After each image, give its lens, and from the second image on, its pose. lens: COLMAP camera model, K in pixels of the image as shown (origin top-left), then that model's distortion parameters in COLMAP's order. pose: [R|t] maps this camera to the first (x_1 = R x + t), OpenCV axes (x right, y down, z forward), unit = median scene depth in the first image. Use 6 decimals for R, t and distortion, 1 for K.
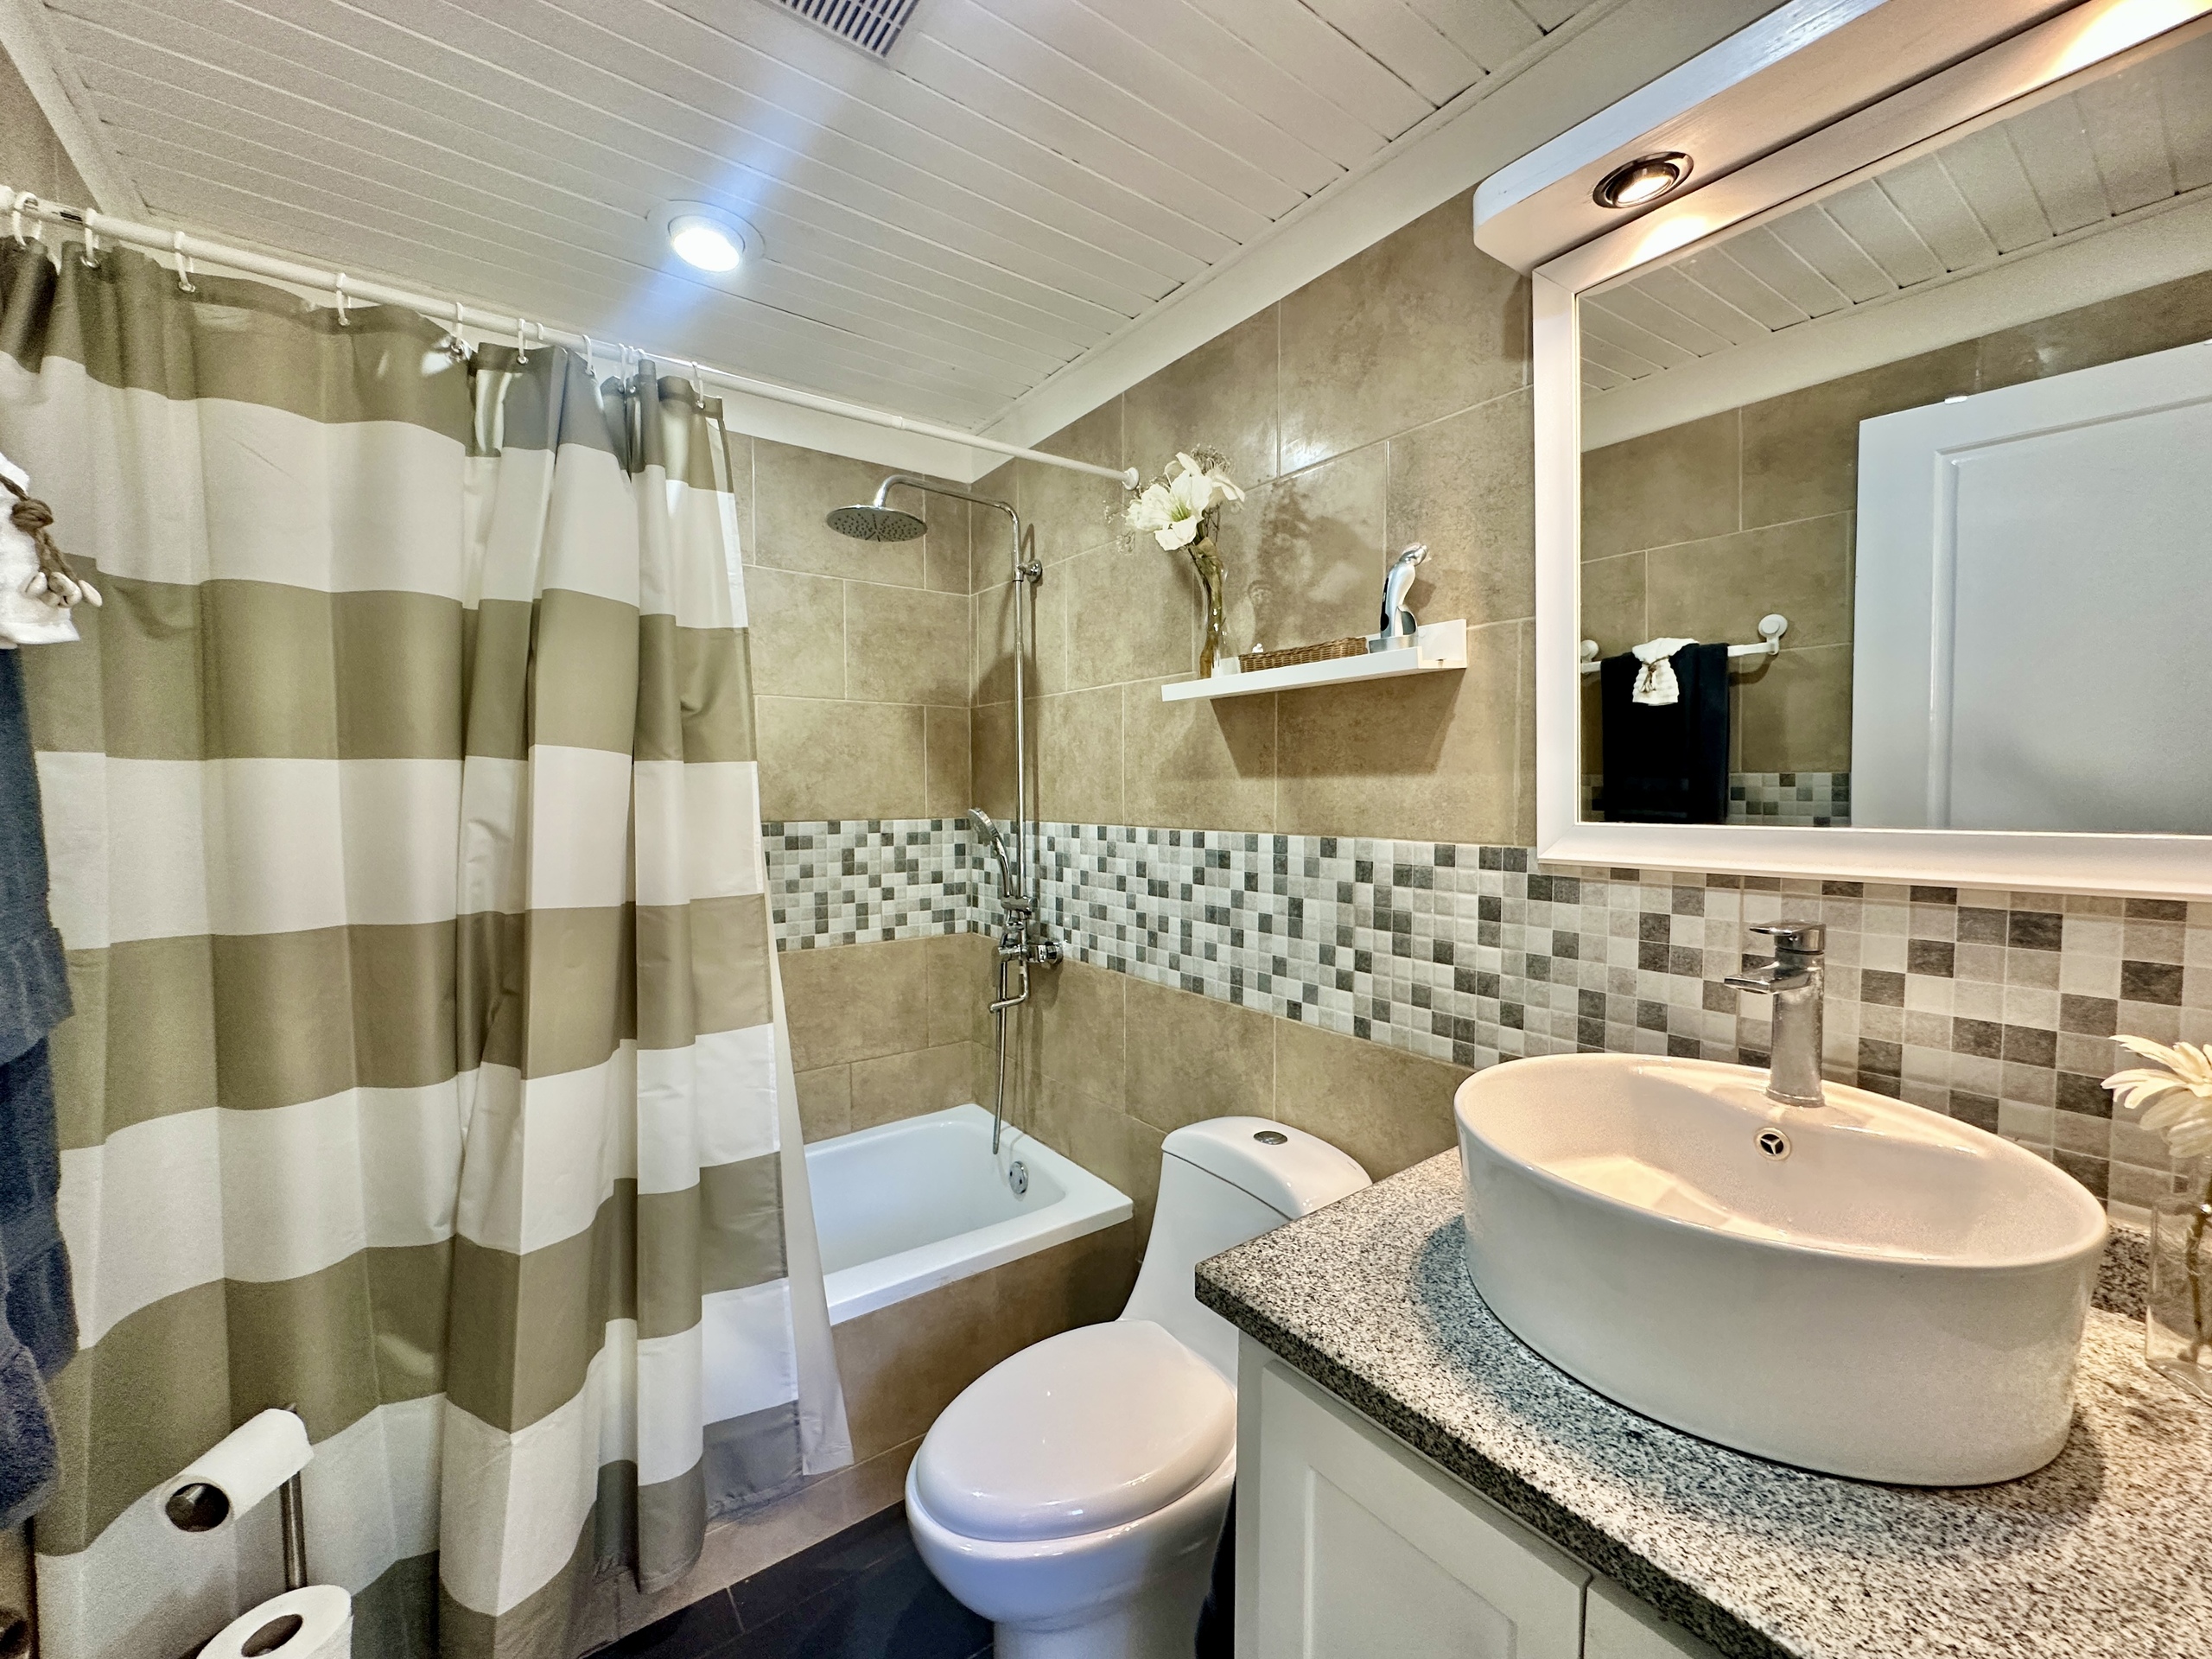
lens RADIAL K [[879.2, 0, 1104.5], [0, 879.2, 826.6], [0, 0, 1]] dist [-0.002519, 0.000458]
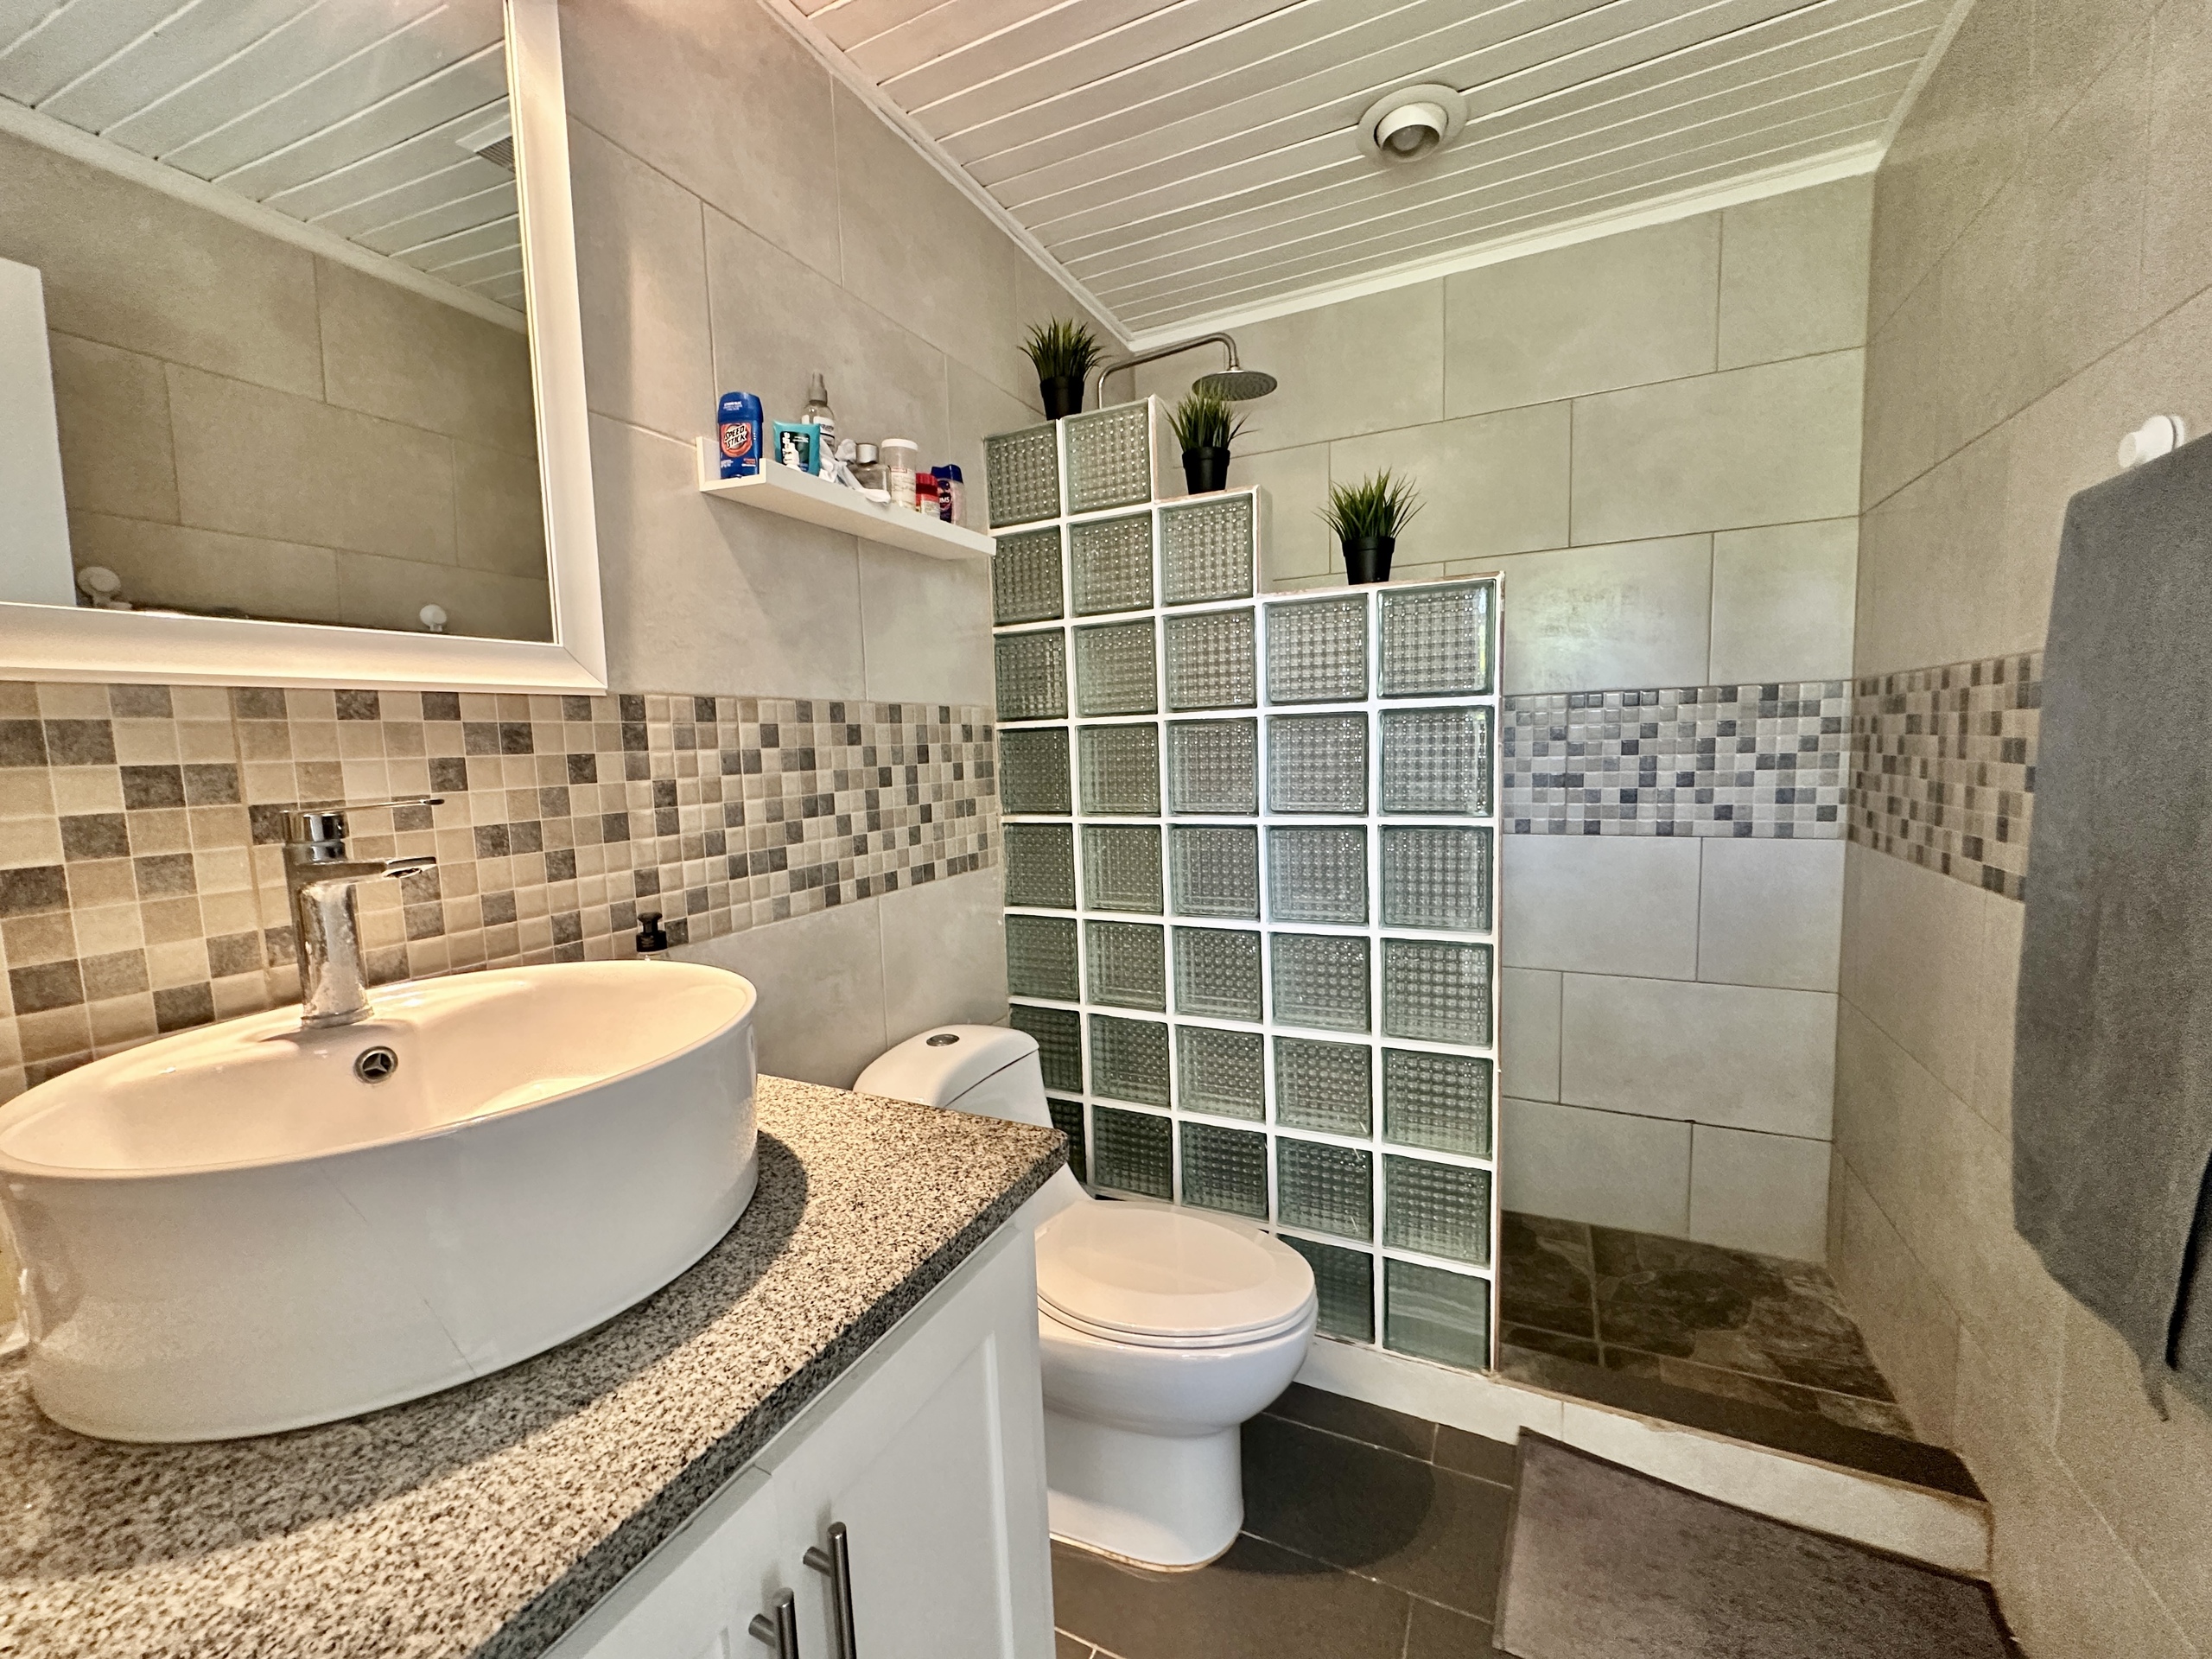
lens RADIAL K [[879.2, 0, 1110.9], [0, 879.2, 823.2], [0, 0, 1]] dist [-0.002519, 0.000458]
pose [[-0.476577, -0.072156, 0.876167, -0.584919], [0.062896, 0.991274, 0.115847, 0.053093], [-0.876880, 0.110317, -0.467880, 0.981081]]
